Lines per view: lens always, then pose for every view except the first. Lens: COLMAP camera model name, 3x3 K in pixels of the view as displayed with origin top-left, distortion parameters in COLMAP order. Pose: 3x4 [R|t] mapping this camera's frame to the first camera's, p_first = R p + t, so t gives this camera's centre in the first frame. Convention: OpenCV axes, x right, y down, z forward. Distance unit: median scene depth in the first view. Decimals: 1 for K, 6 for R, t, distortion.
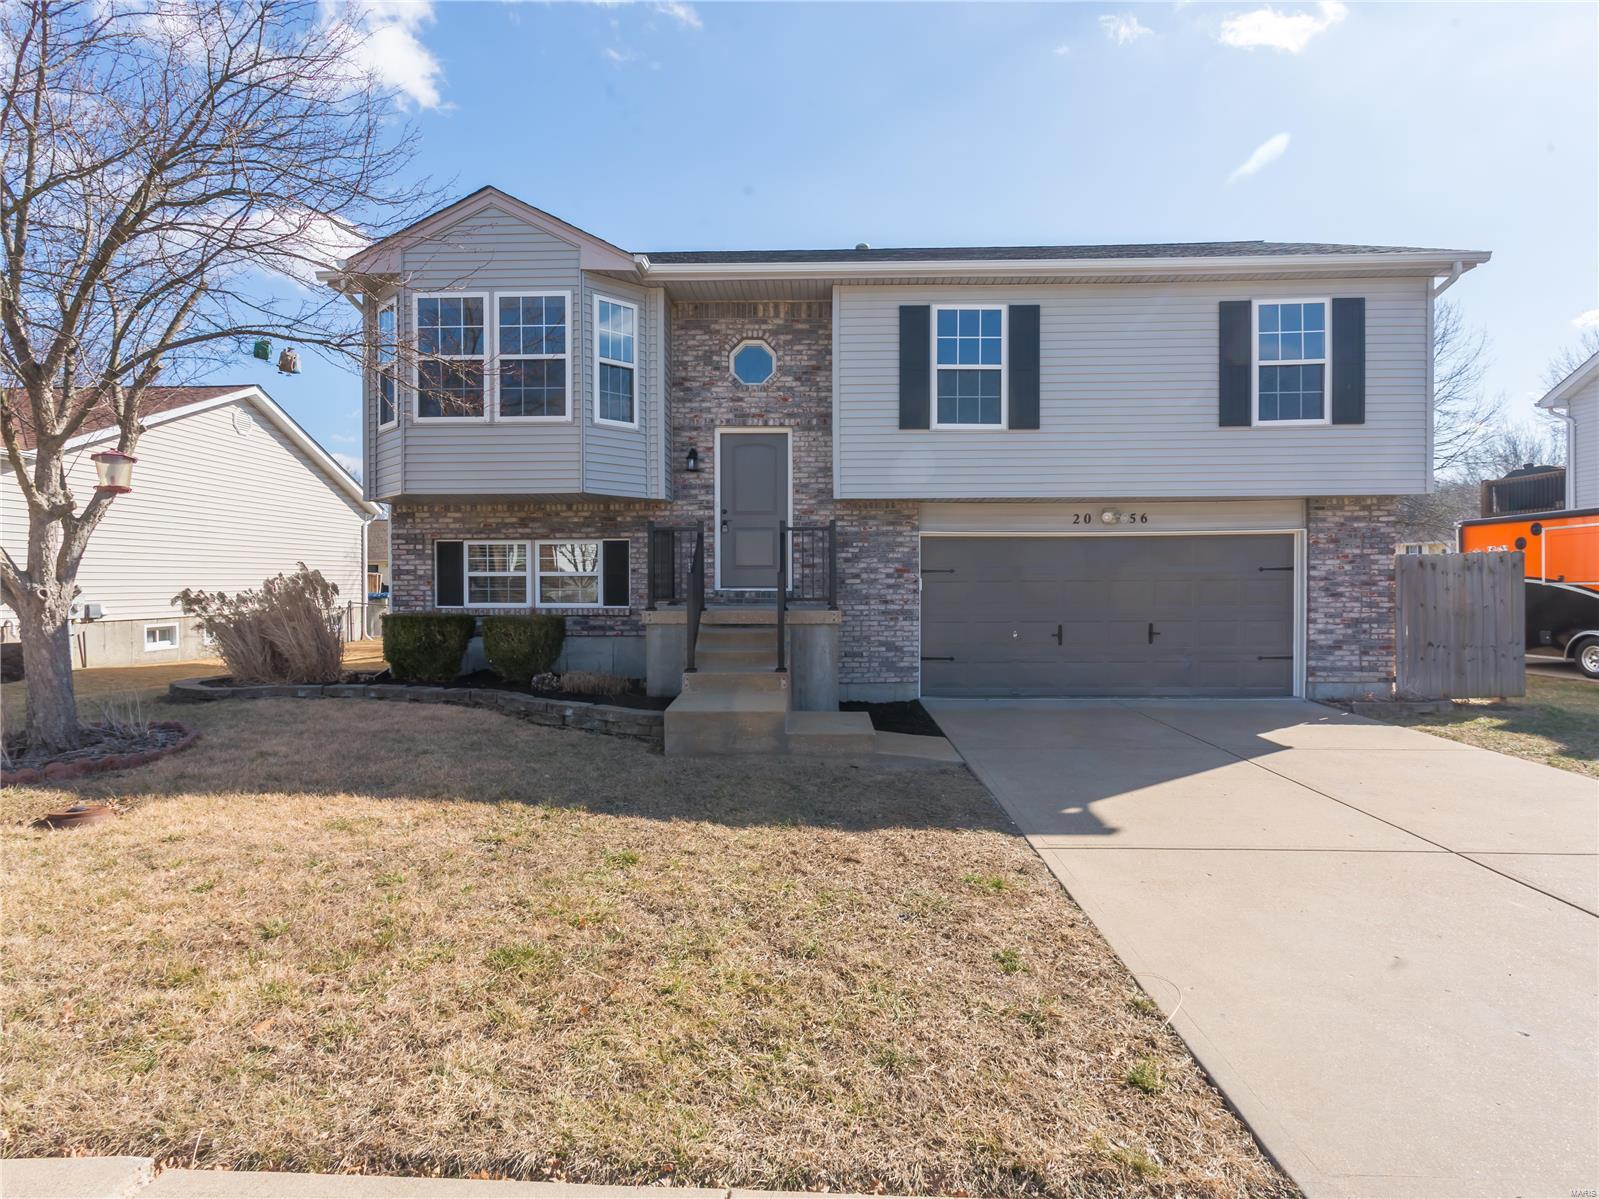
lens RADIAL K [[842.7, 0, 789.9], [0, 842.7, 588.5], [0, 0, 1]] dist [-0.001389, 0.006673]
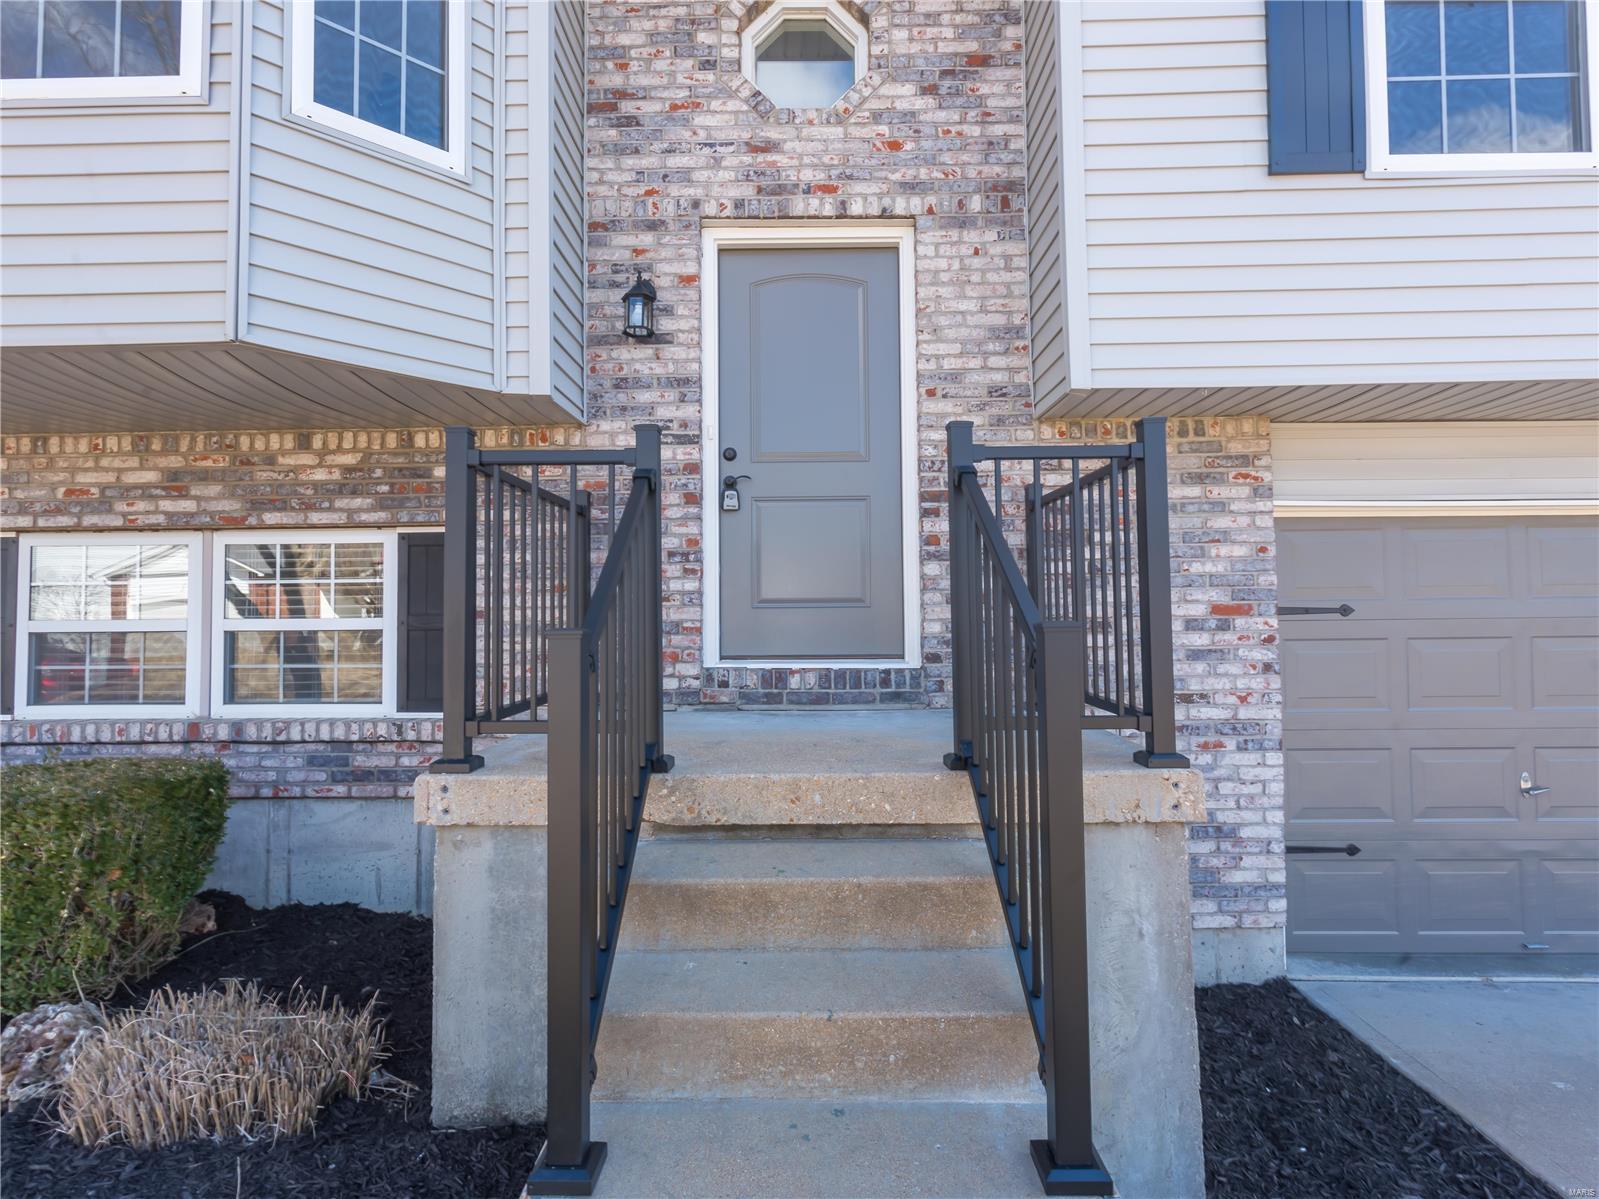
lens RADIAL K [[842.7, 0, 789.9], [0, 842.7, 588.5], [0, 0, 1]] dist [-0.001389, 0.006673]
pose [[0.999935, -0.005903, 0.009764, -0.055828], [0.006357, 0.998866, -0.047193, -0.014505], [-0.009474, 0.047252, 0.998838, 0.641486]]
